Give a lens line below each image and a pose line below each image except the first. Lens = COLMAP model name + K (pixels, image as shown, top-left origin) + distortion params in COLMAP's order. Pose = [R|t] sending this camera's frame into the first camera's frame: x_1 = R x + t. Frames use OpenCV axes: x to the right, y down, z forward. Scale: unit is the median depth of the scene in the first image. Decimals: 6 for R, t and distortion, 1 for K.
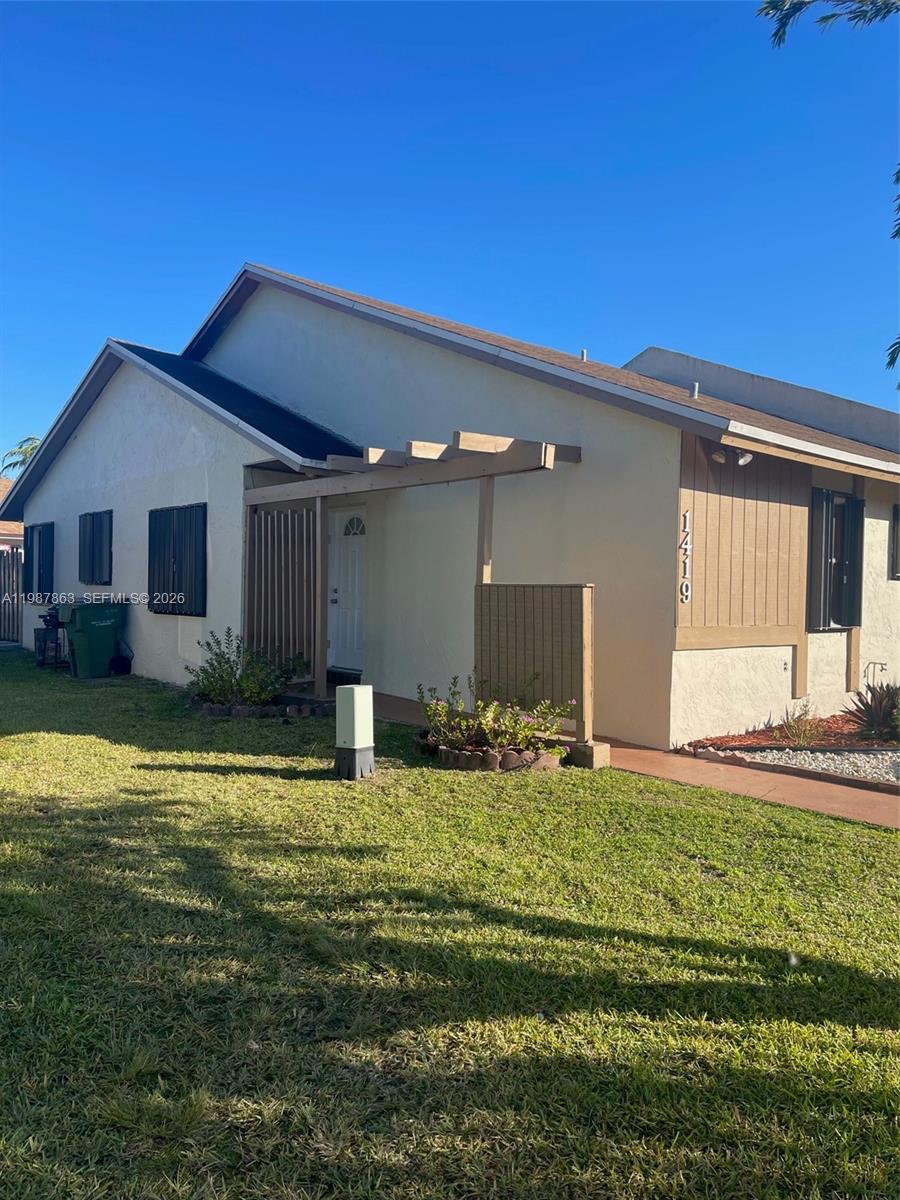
lens RADIAL K [[912.7, 0, 450.0], [0, 912.7, 600.0], [0, 0, 1]] dist [0.000957, 0.000445]
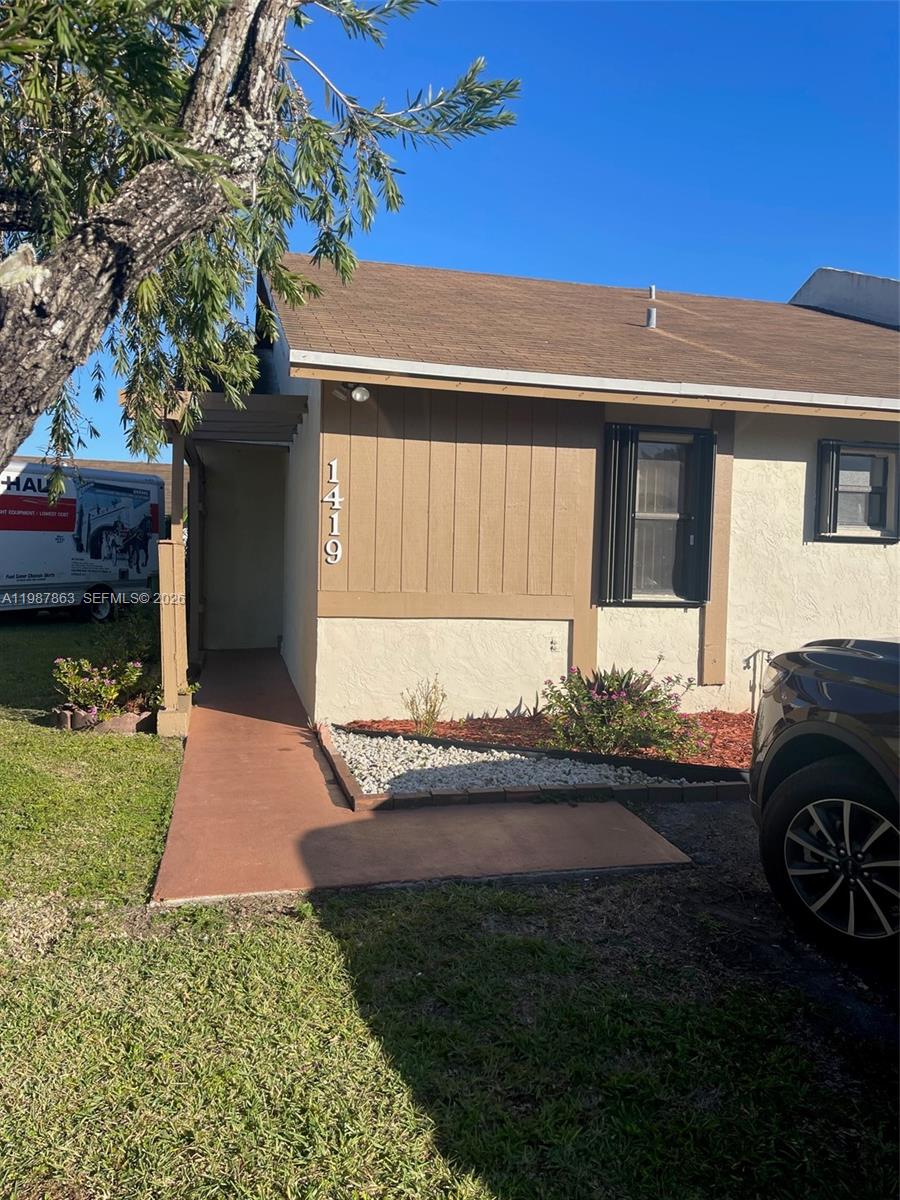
lens RADIAL K [[912.7, 0, 450.0], [0, 912.7, 600.0], [0, 0, 1]] dist [0.000957, 0.000445]
pose [[0.902439, 0.024259, -0.430135, 0.681319], [-0.015191, 0.999584, 0.024504, 0.013859], [0.430550, -0.015579, 0.902432, 0.232693]]
